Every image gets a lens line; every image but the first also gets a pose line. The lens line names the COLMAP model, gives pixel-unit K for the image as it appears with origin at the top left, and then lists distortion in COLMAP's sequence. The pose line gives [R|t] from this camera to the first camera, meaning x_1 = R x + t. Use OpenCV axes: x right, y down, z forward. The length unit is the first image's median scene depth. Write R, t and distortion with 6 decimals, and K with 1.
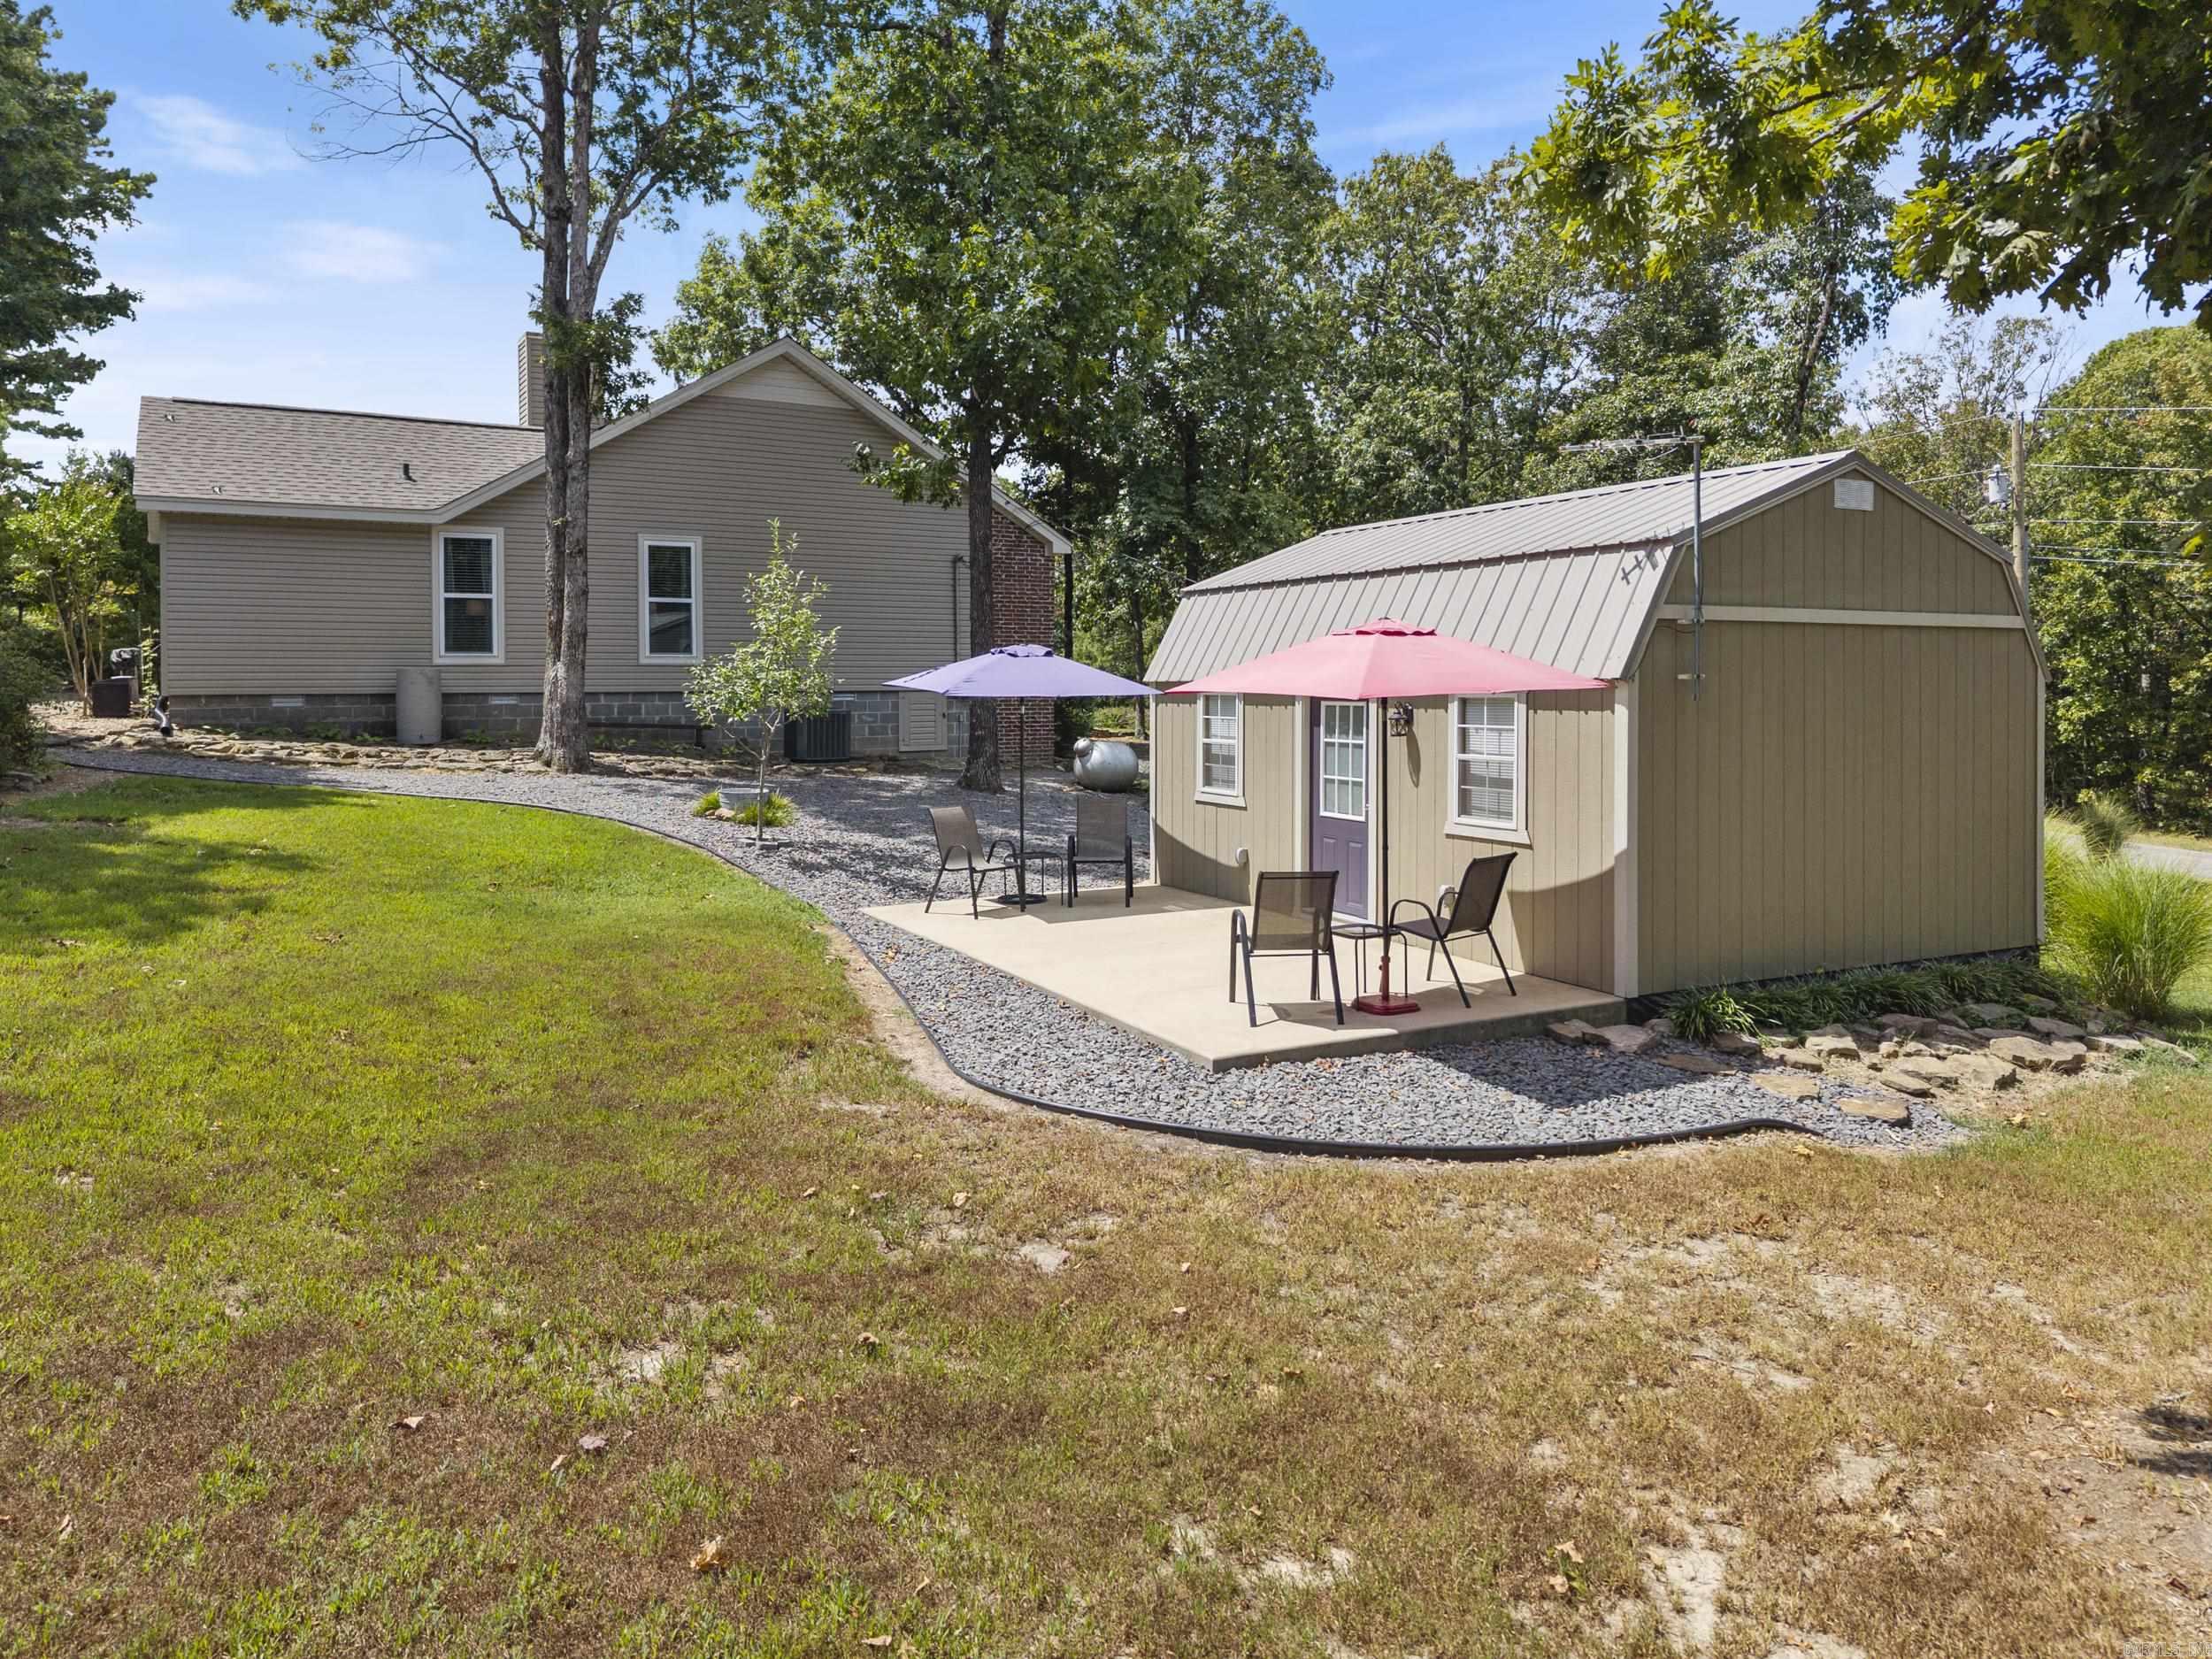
lens RADIAL K [[1515.8, 0, 1106.0], [0, 1515.8, 829.5], [0, 0, 1]] dist [-0.001412, -0.000499]
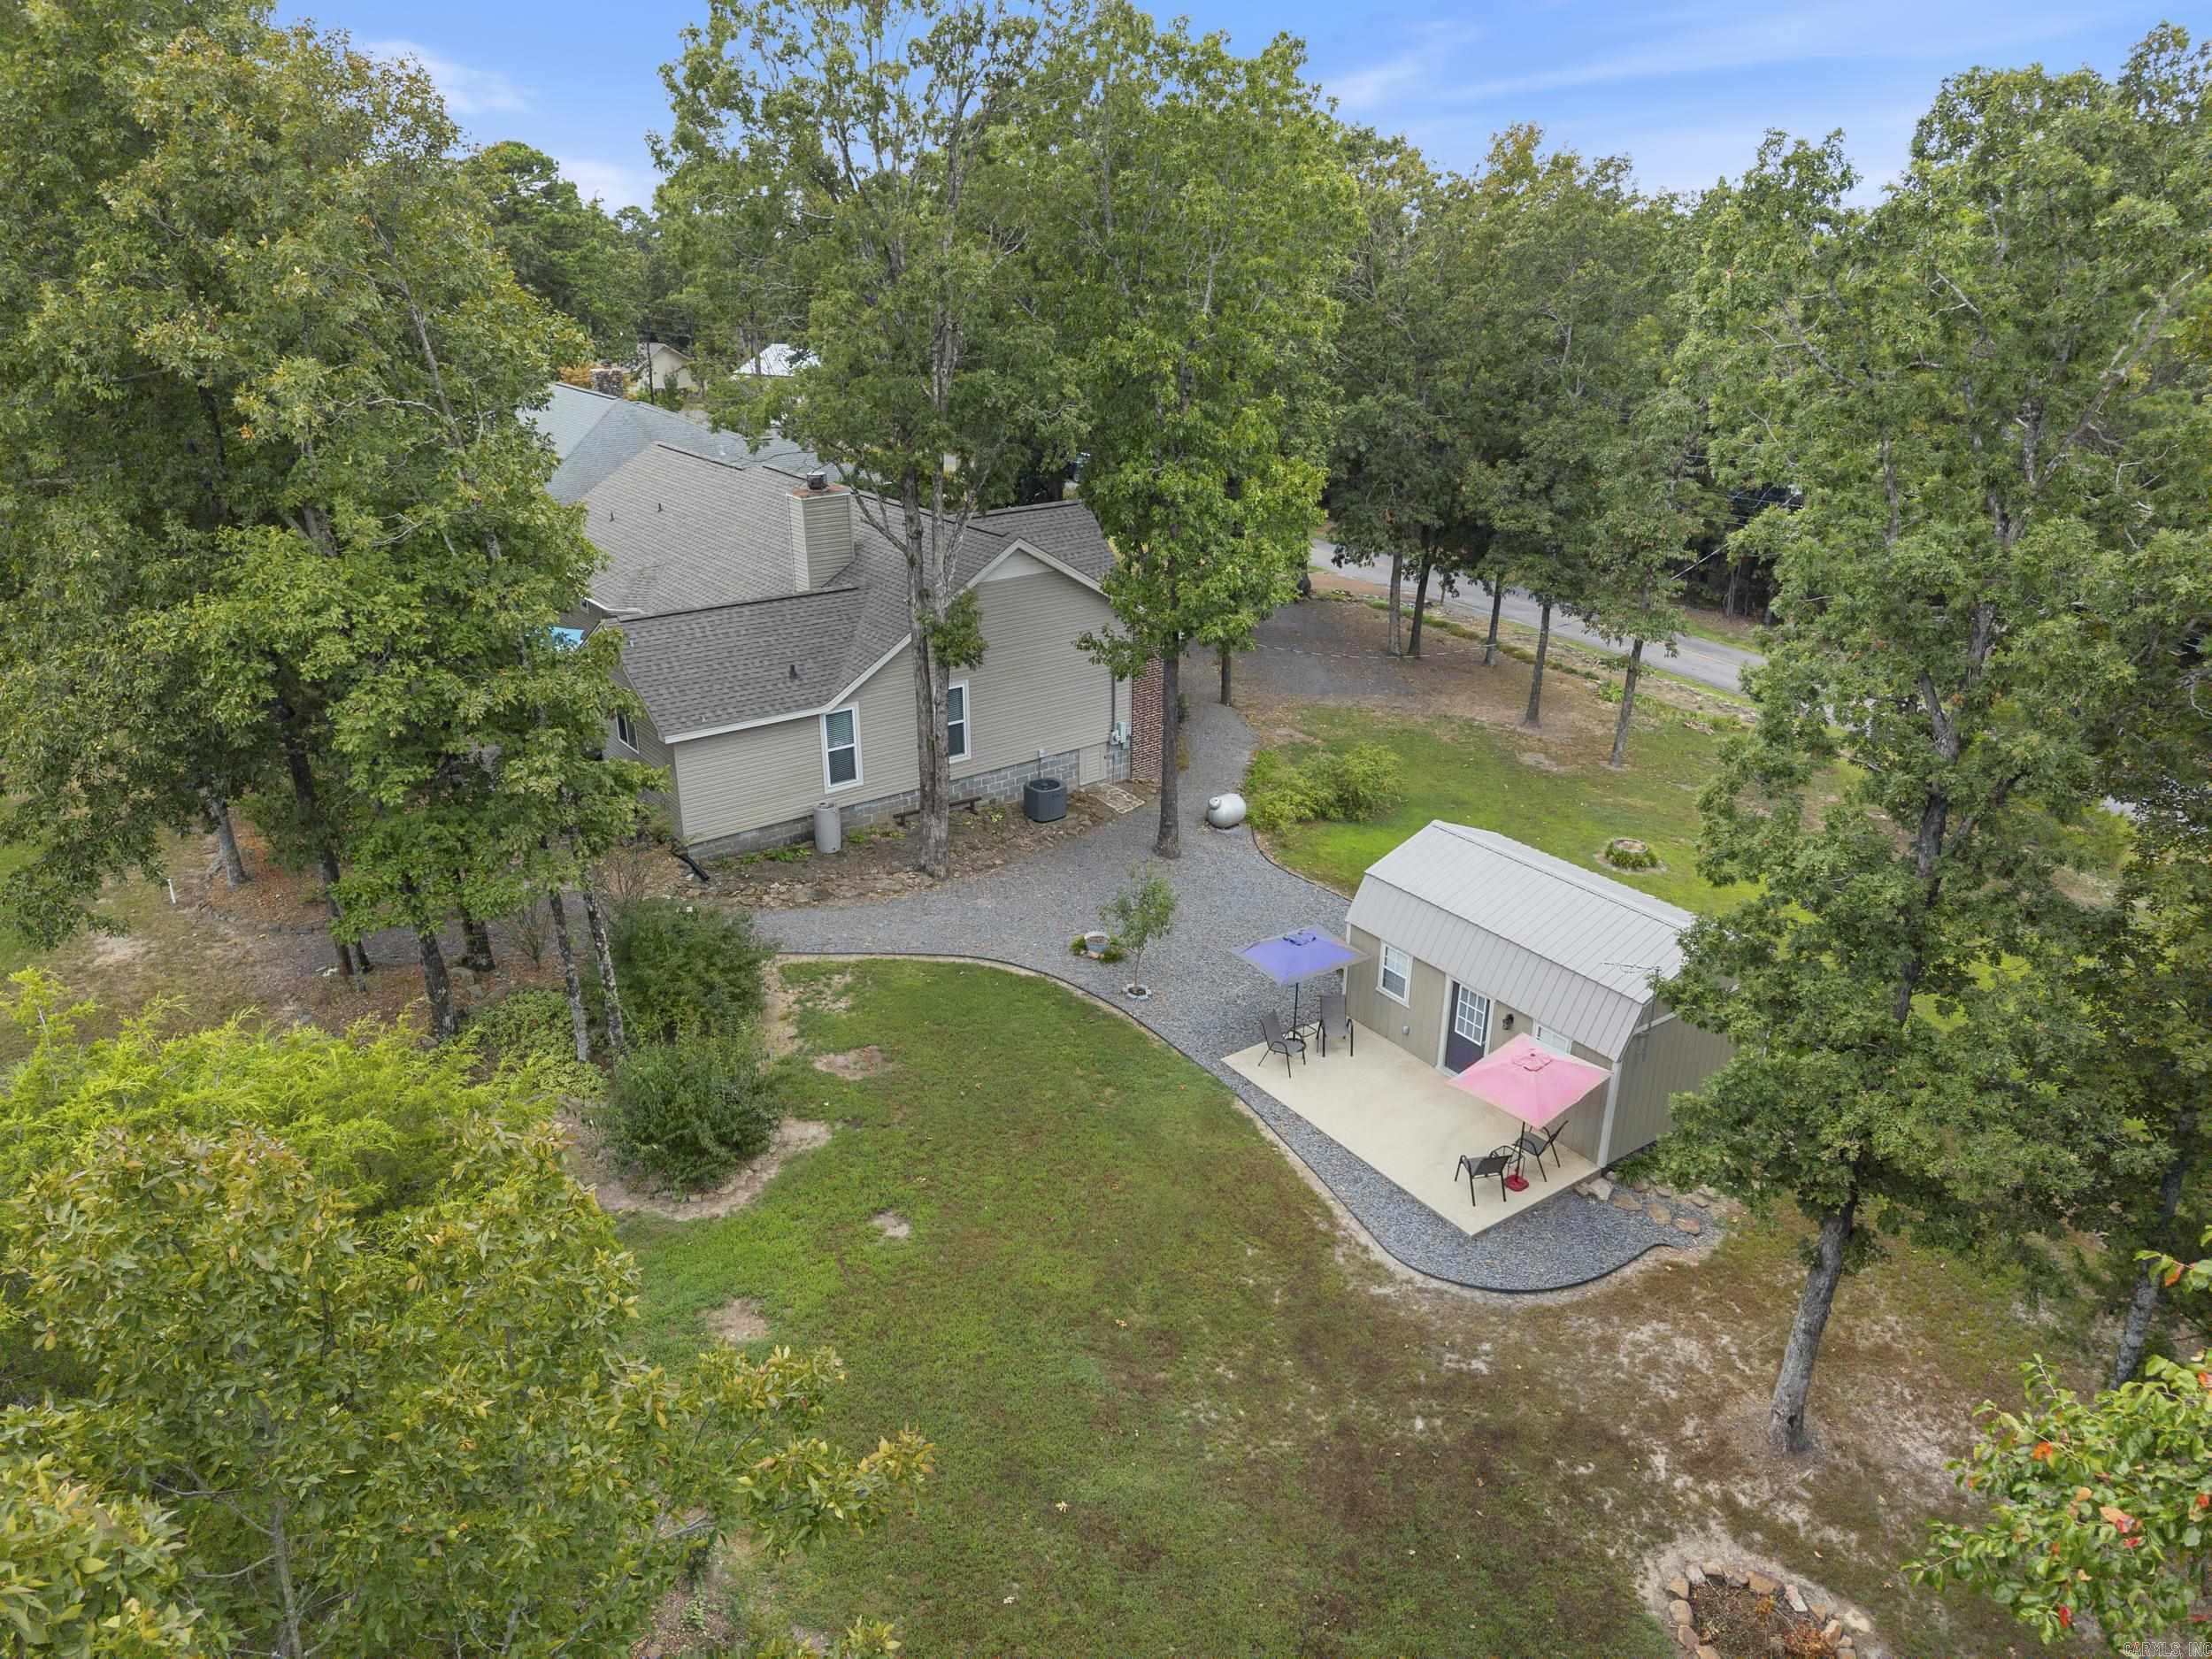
lens RADIAL K [[1515.8, 0, 1106.0], [0, 1515.8, 829.5], [0, 0, 1]] dist [-0.001412, -0.000499]
pose [[0.989447, -0.049417, 0.136210, -0.844448], [0.002466, 0.945653, 0.325168, -1.315648], [-0.144877, -0.321401, 0.935795, -1.156991]]
